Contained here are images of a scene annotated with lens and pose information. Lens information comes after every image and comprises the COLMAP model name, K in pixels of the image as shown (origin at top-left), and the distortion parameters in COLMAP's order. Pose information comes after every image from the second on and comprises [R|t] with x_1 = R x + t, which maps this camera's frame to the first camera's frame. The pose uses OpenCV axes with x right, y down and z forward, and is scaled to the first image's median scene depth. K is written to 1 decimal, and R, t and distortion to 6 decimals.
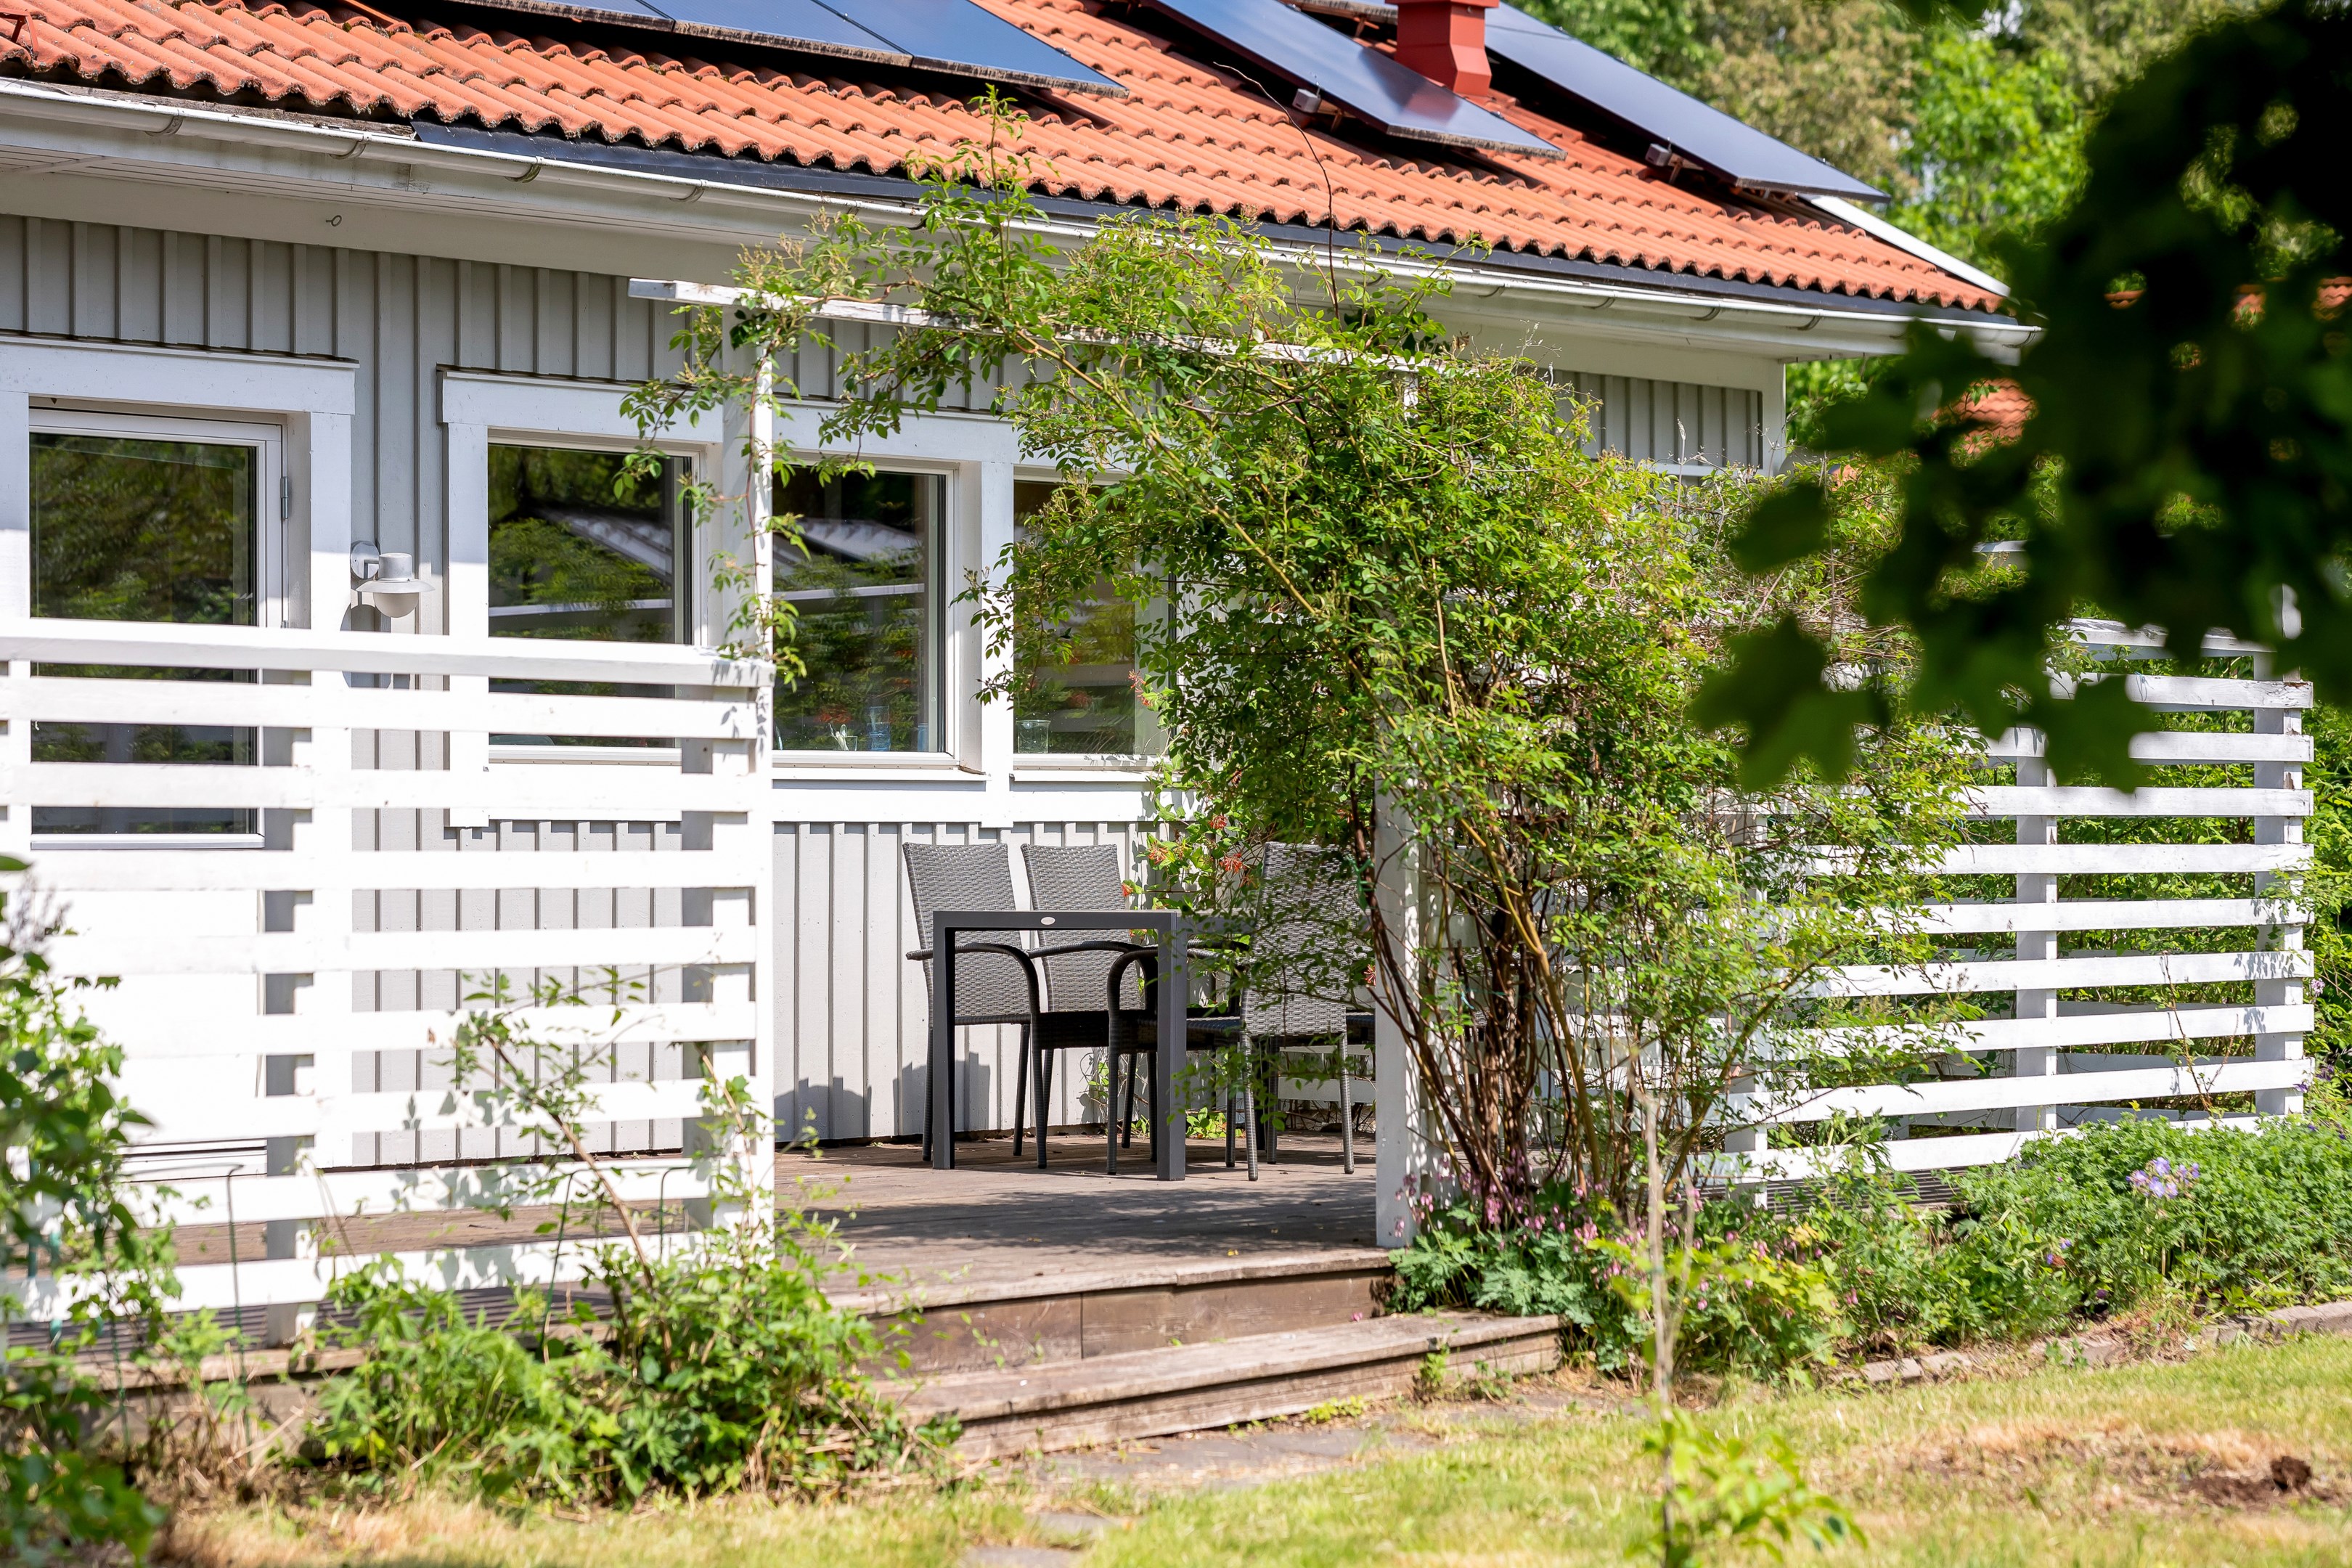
lens RADIAL K [[5735.2, 0, 1175.9], [0, 5735.2, 784.8], [0, 0, 1]] dist [-0.117156, 0.000000]
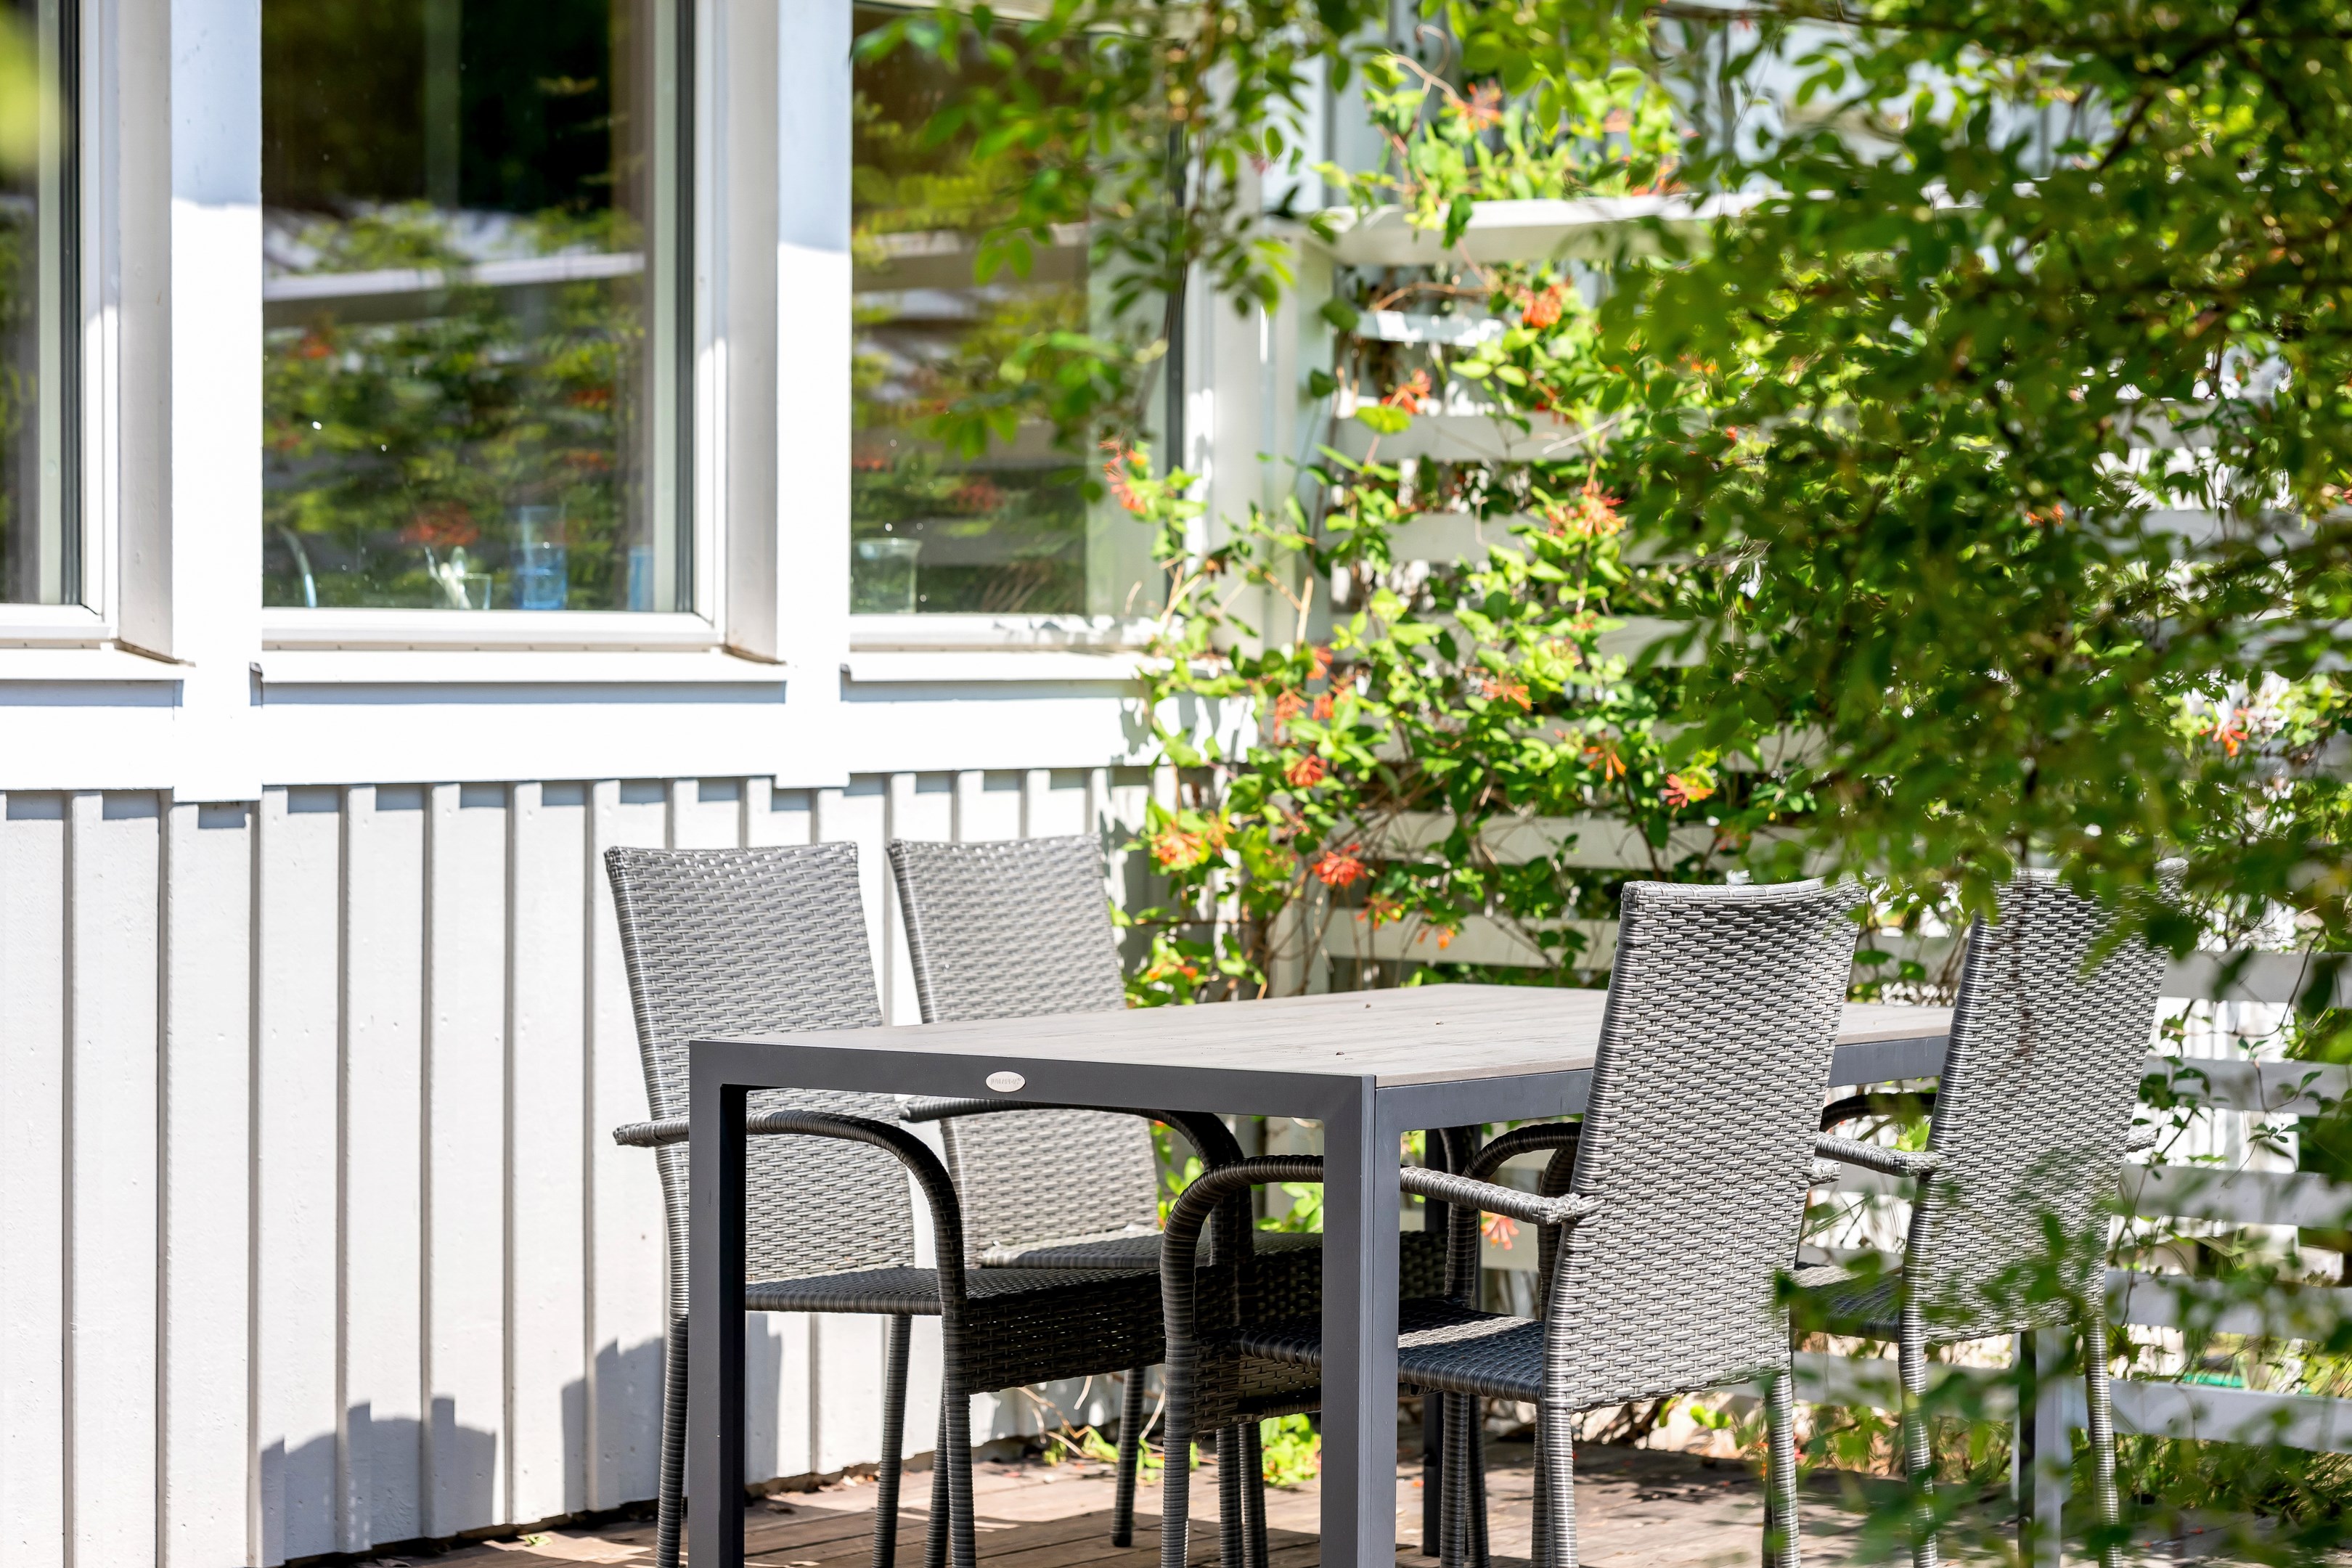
lens RADIAL K [[5735.2, 0, 1176.4], [0, 5735.2, 783.7], [0, 0, 1]] dist [-0.117156, 0.000000]
pose [[0.997923, 0.003406, 0.064325, -0.031857], [-0.005389, 0.999515, 0.030681, -0.006321], [-0.064189, -0.030964, 0.997457, 0.569100]]
